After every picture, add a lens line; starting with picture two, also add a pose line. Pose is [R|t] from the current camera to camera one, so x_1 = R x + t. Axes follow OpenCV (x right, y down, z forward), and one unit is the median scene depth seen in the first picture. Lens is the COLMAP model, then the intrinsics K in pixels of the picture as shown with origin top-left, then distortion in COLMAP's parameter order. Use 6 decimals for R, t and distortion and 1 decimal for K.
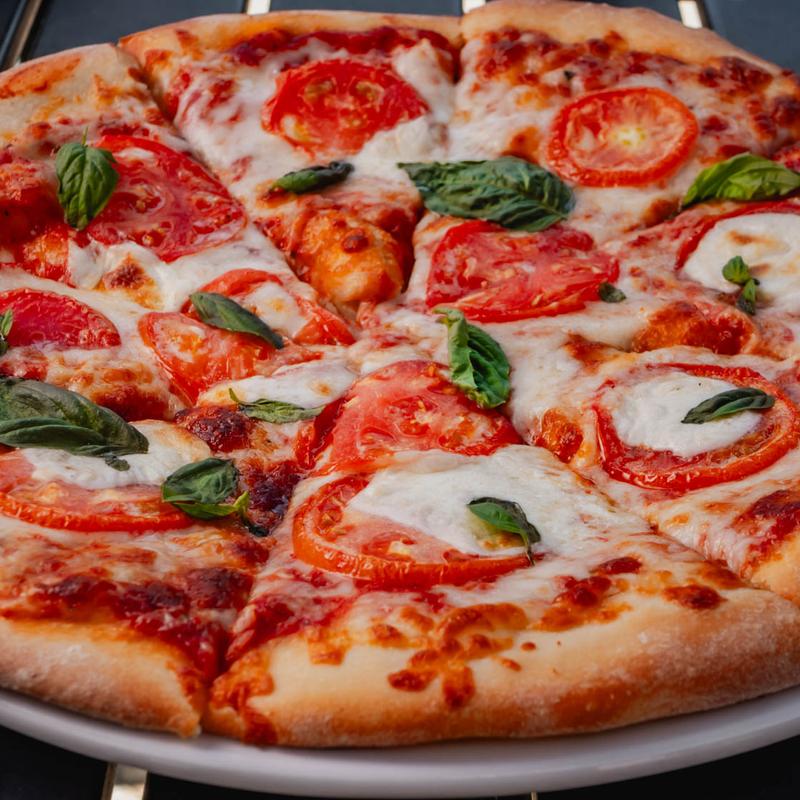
lens RADIAL K [[1903.3, 0, 422.7], [0, 1903.3, 400.0], [0, 0, 1]] dist [0.034501, 0.097431]
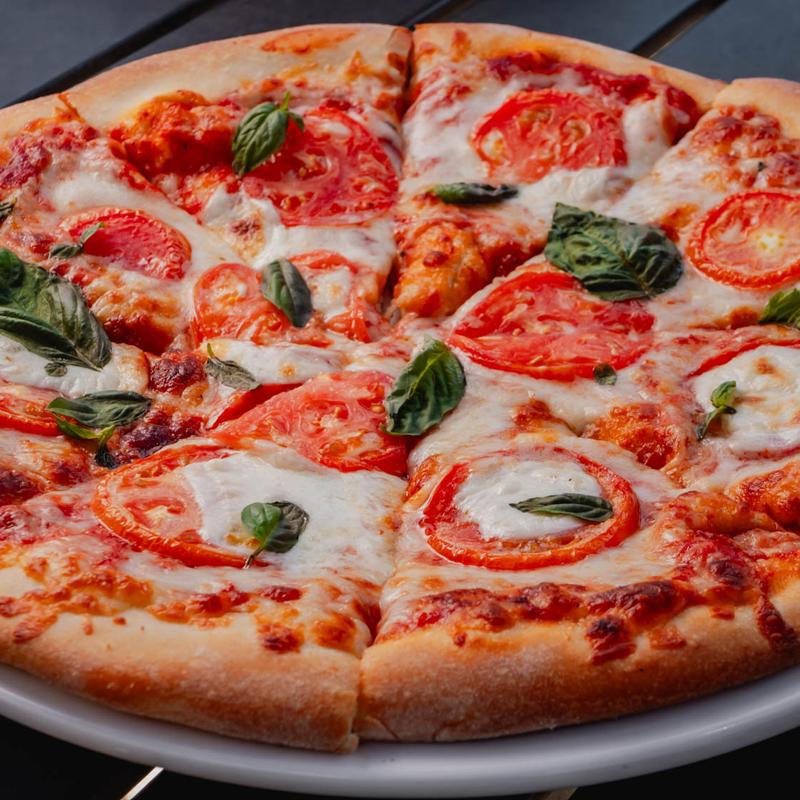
lens RADIAL K [[1903.3, 0, 422.7], [0, 1903.3, 400.0], [0, 0, 1]] dist [0.034501, 0.097431]
pose [[0.847899, 0.319300, -0.423219, 0.429717], [-0.311183, 0.946049, 0.090310, -0.100648], [0.429222, 0.055125, 0.901515, 0.041185]]
